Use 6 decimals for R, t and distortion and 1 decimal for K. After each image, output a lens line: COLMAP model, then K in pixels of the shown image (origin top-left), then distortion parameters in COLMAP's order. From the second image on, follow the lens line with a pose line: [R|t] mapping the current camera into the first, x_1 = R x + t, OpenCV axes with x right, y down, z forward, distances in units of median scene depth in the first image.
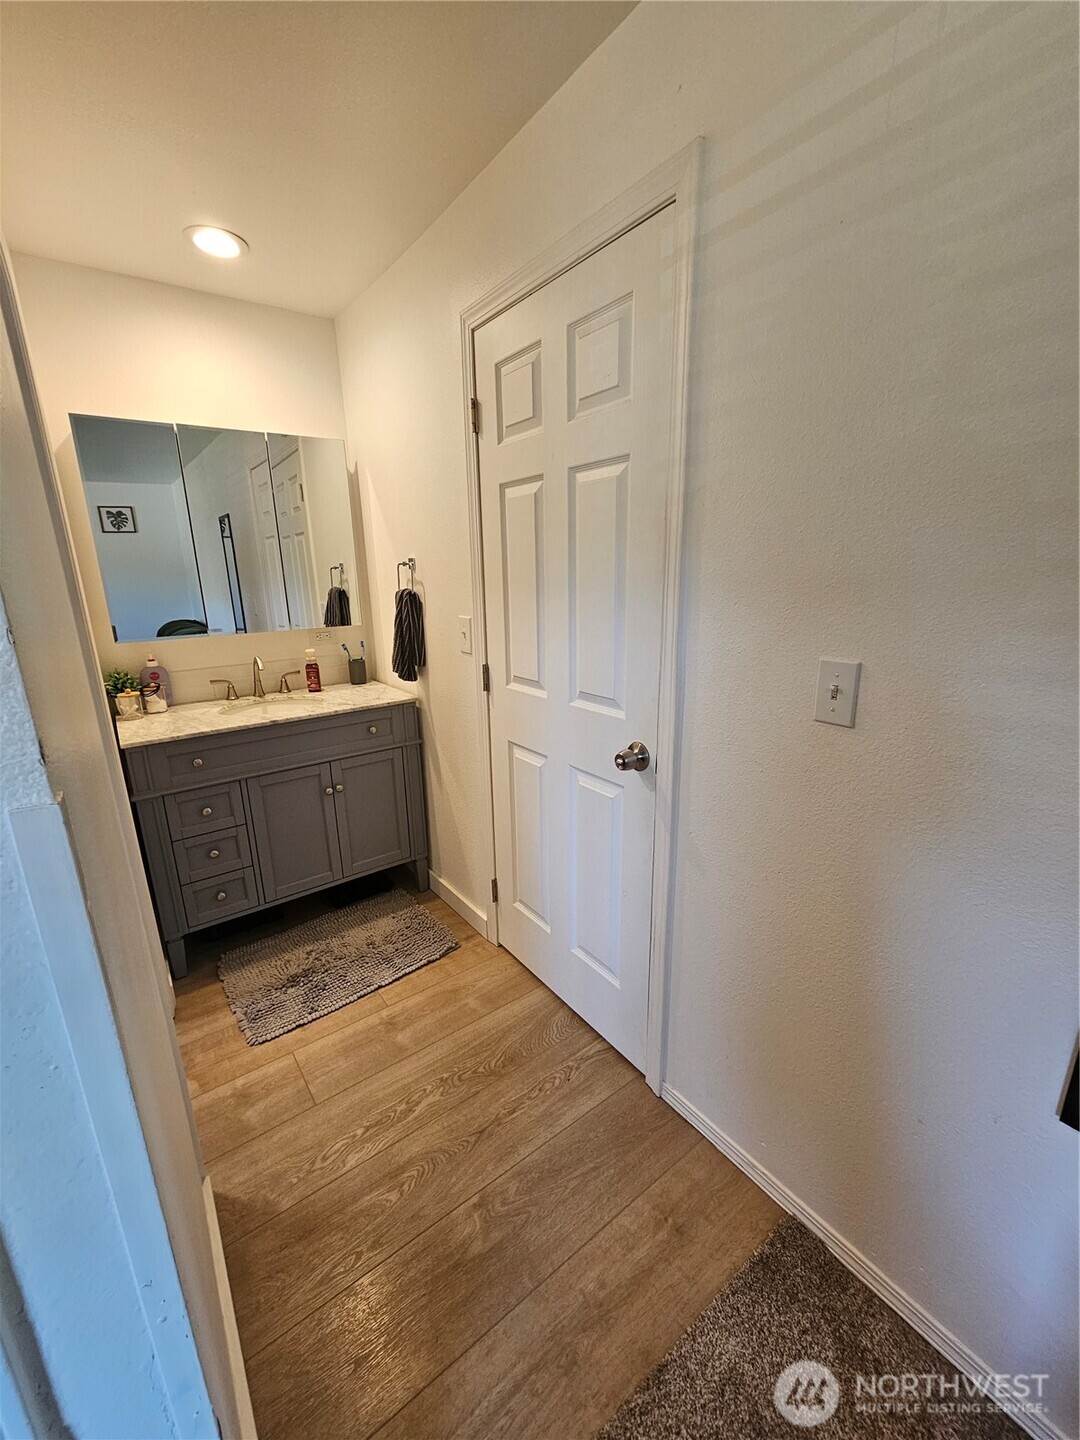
lens RADIAL K [[589.9, 0, 537.6], [0, 589.9, 722.4], [0, 0, 1]] dist [0.001088, -0.000474]
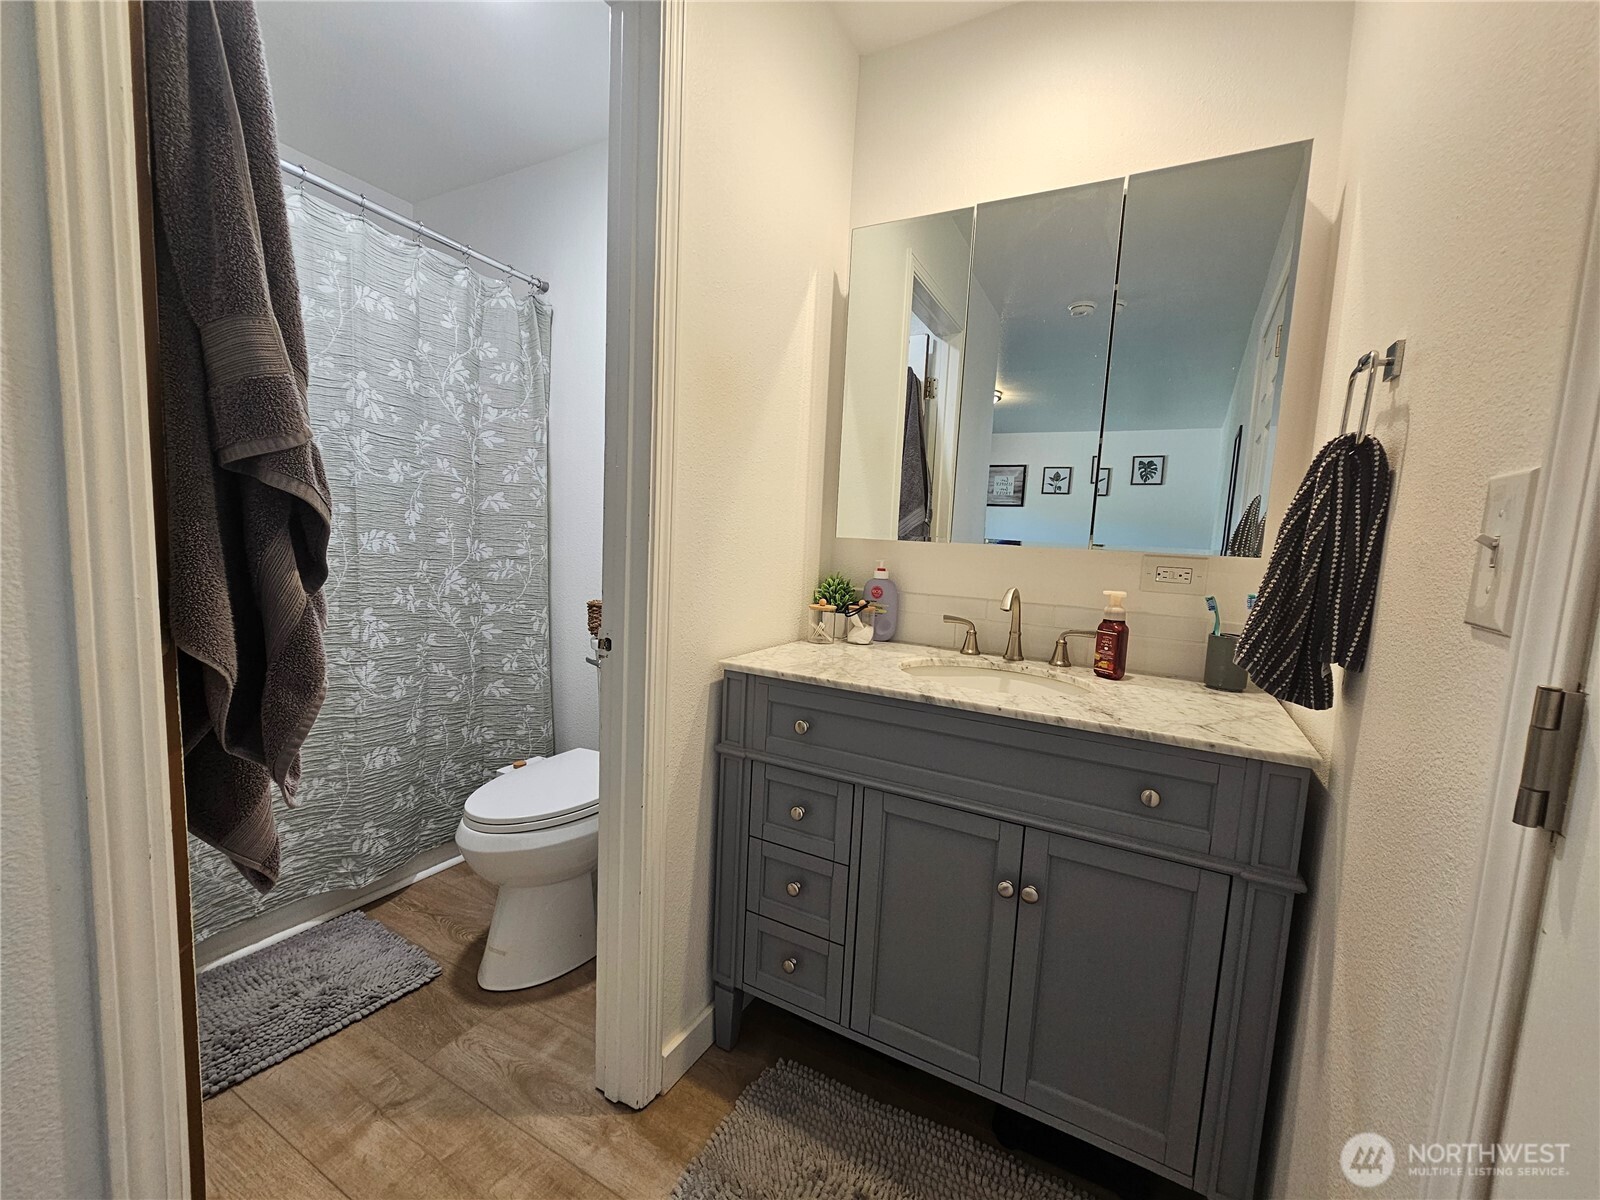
lens RADIAL K [[655.5, 0, 809.1], [0, 655.5, 608.0], [0, 0, 1]] dist [0.001088, -0.000474]
pose [[0.403655, 0.133382, -0.905137, 0.003636], [-0.284396, 0.958598, 0.014431, -0.047984], [0.869587, 0.251592, 0.424876, 0.583675]]
